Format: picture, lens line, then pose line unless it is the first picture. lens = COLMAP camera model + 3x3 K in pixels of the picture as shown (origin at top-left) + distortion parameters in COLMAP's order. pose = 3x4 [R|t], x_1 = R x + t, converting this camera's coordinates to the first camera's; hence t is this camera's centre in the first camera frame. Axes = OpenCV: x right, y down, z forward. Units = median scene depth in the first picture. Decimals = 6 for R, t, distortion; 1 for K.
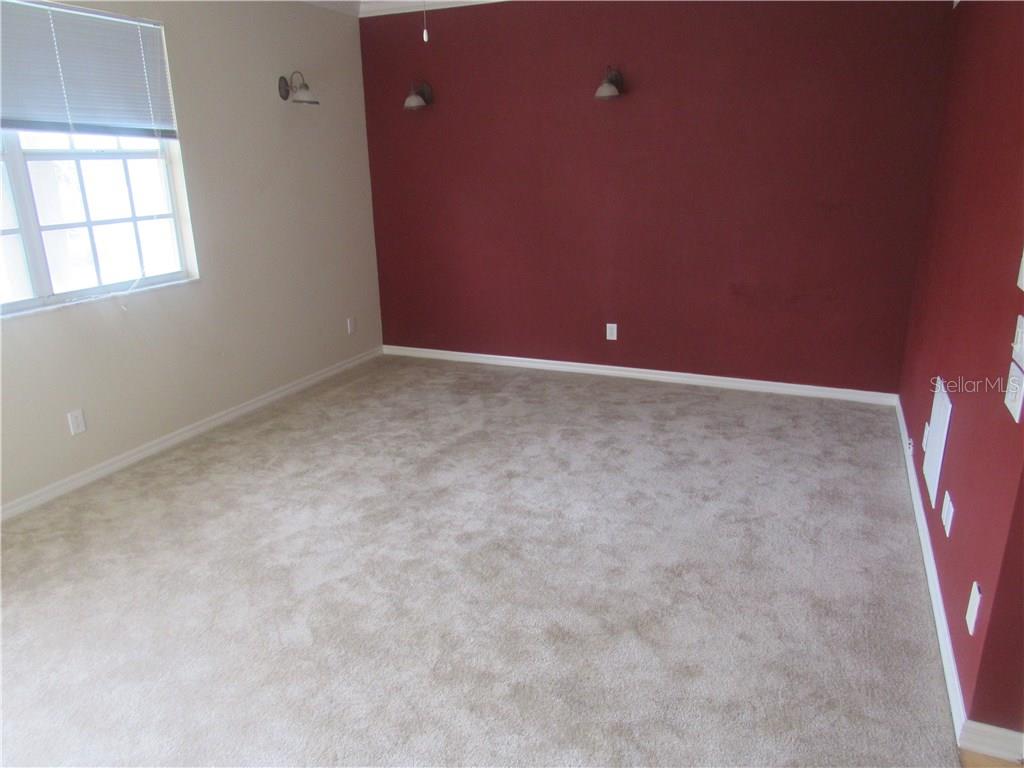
lens RADIAL K [[741.2, 0, 512.0], [0, 741.2, 384.0], [0, 0, 1]] dist [-0.006685, 0.001320]
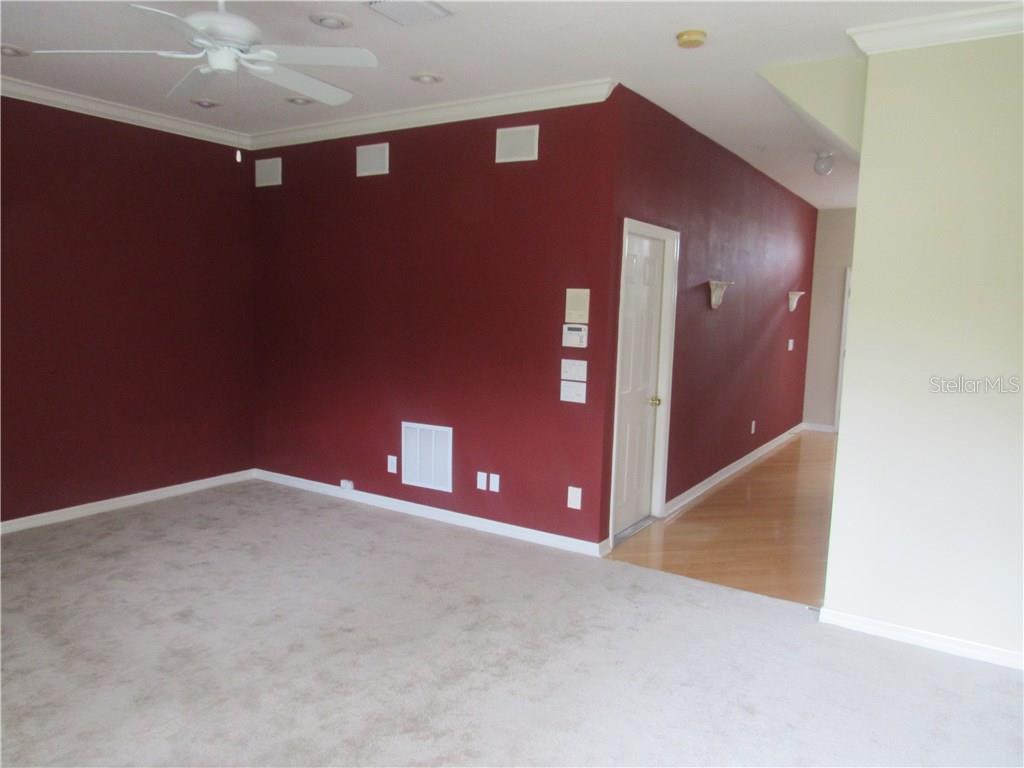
lens RADIAL K [[741.2, 0, 512.0], [0, 741.2, 384.0], [0, 0, 1]] dist [-0.006685, 0.001320]
pose [[0.152507, -0.087814, 0.984393, -0.759788], [0.263435, 0.963620, 0.045149, -0.078830], [-0.952546, 0.252438, 0.170092, 0.378053]]
